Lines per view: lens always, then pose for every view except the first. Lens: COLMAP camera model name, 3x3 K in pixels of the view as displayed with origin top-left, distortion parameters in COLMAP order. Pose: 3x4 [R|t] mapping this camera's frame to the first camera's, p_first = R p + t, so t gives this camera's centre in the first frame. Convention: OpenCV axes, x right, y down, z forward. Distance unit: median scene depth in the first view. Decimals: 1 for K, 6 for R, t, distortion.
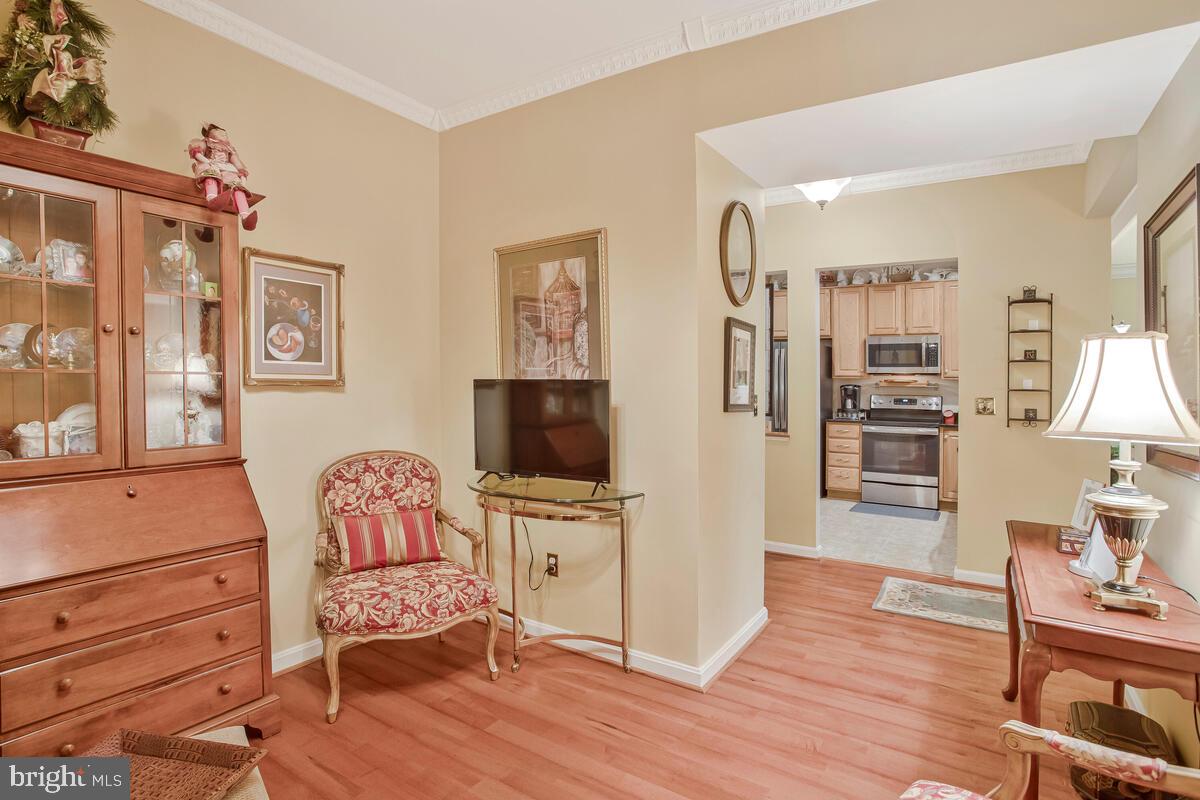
lens RADIAL K [[617.3, 0, 586.2], [0, 617.3, 385.0], [0, 0, 1]] dist [-0.066265, 0.026835]
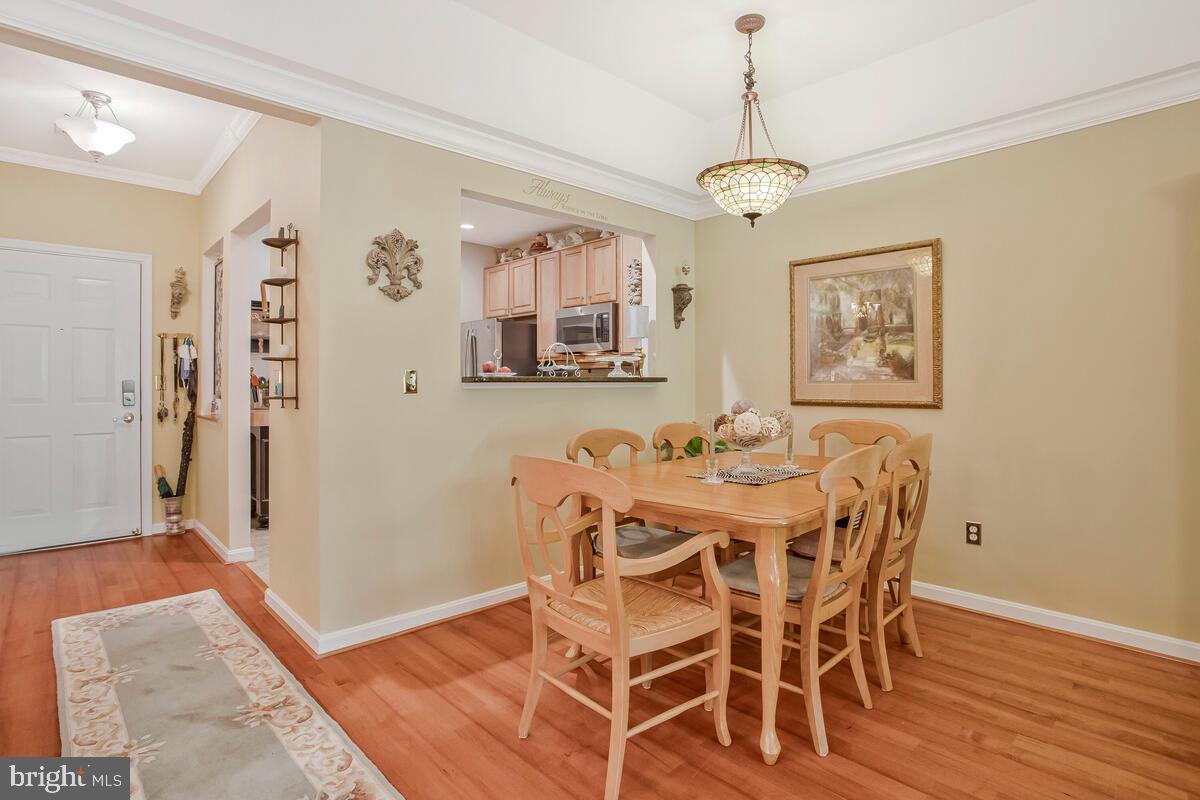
lens RADIAL K [[617.3, 0, 586.2], [0, 617.3, 385.0], [0, 0, 1]] dist [-0.066265, 0.026835]
pose [[0.970434, -0.011179, -0.241108, 1.417454], [0.011607, 0.999933, 0.000354, 0.048114], [0.241087, -0.003142, 0.970498, 0.378656]]
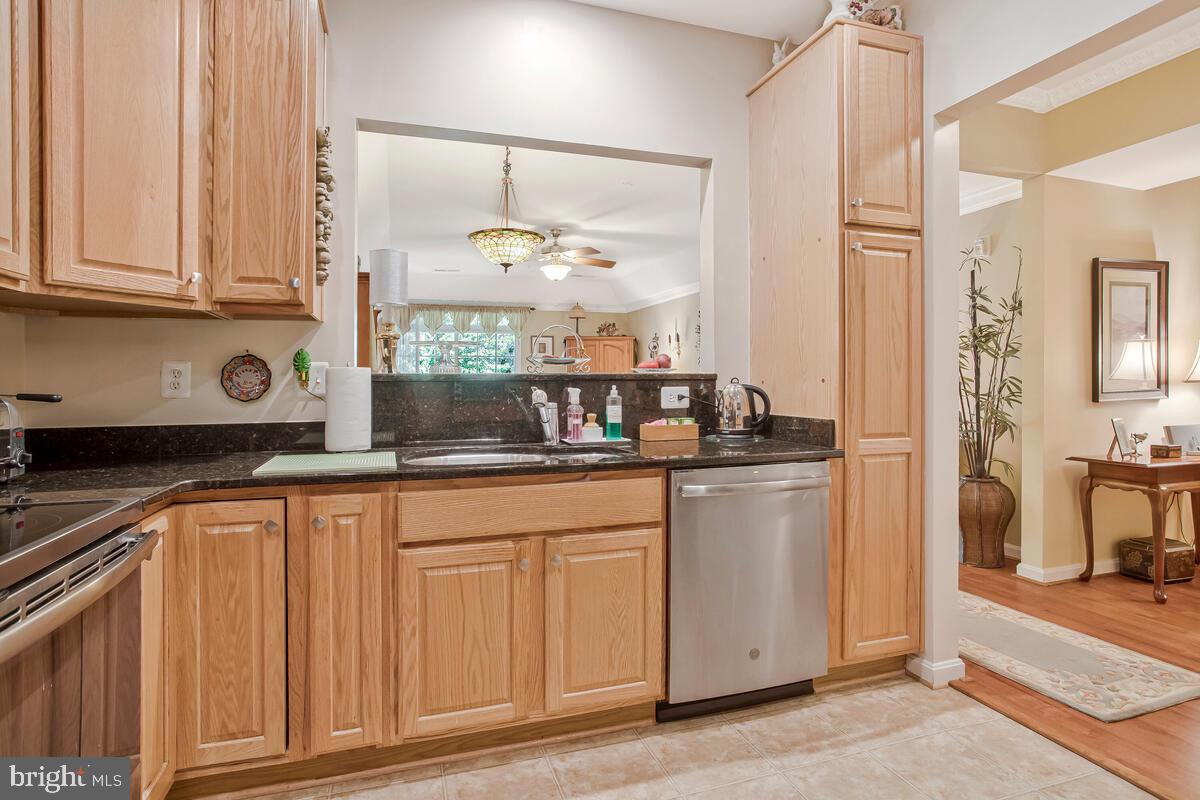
lens RADIAL K [[617.3, 0, 586.2], [0, 617.3, 385.0], [0, 0, 1]] dist [-0.066265, 0.026835]
pose [[-0.778448, -0.011255, 0.627609, 0.622697], [-0.005187, 0.999920, 0.011498, 0.047738], [-0.627688, 0.005695, -0.778444, 1.932917]]
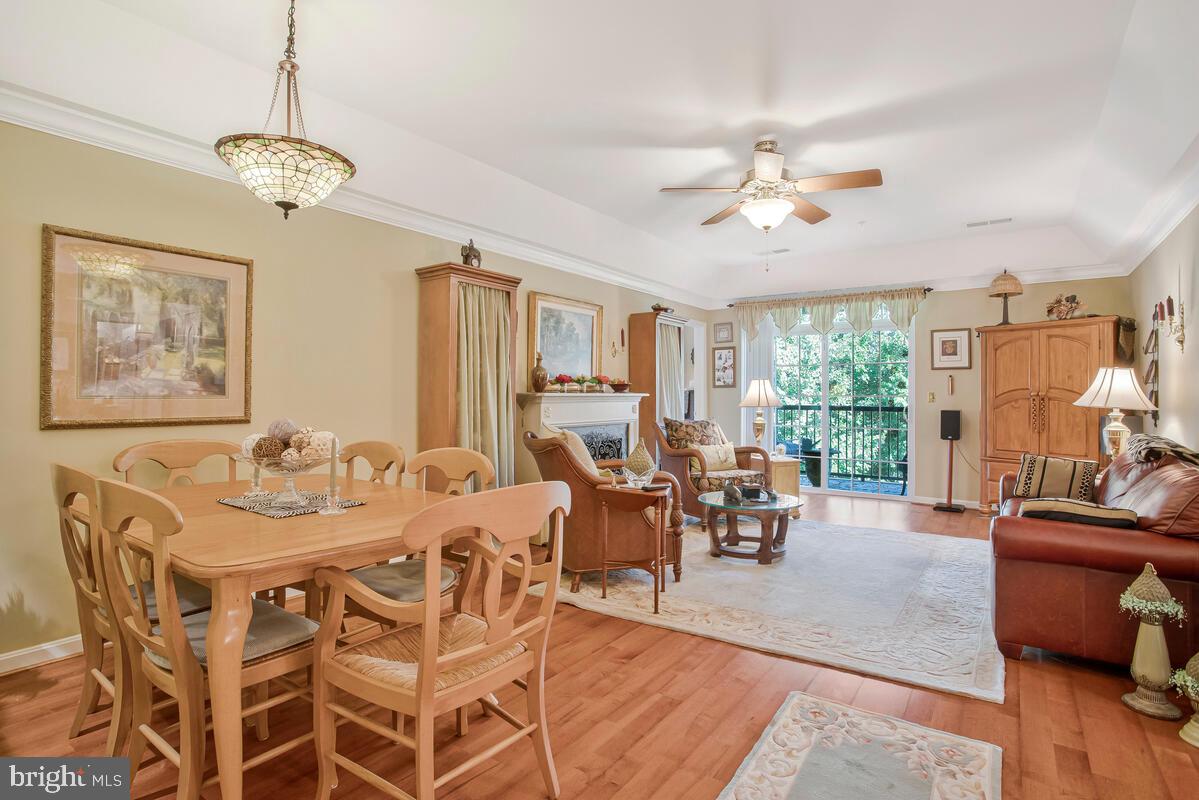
lens RADIAL K [[603.4, 0, 607.3], [0, 603.4, 399.8], [0, 0, 1]] dist [-0.086503, 0.040819]
pose [[0.007903, -0.013335, 0.999880, 0.808065], [0.000452, 0.999911, 0.013331, 0.041722], [-0.999969, 0.000346, 0.007909, 0.813756]]
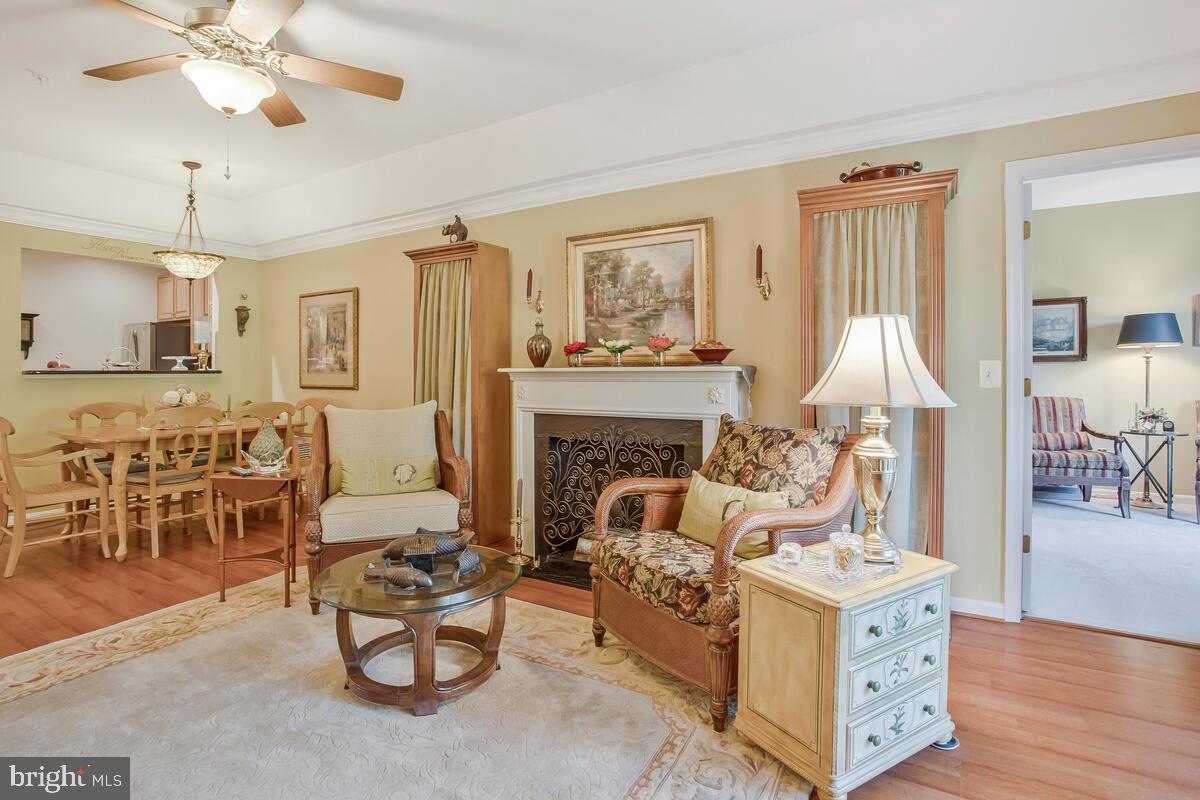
lens RADIAL K [[617.3, 0, 586.2], [0, 617.3, 385.0], [0, 0, 1]] dist [-0.066265, 0.026835]
pose [[0.999714, -0.012186, 0.020555, 2.242041], [0.011746, 0.999702, 0.021413, 0.051848], [-0.020810, -0.021165, 0.999559, -0.143177]]
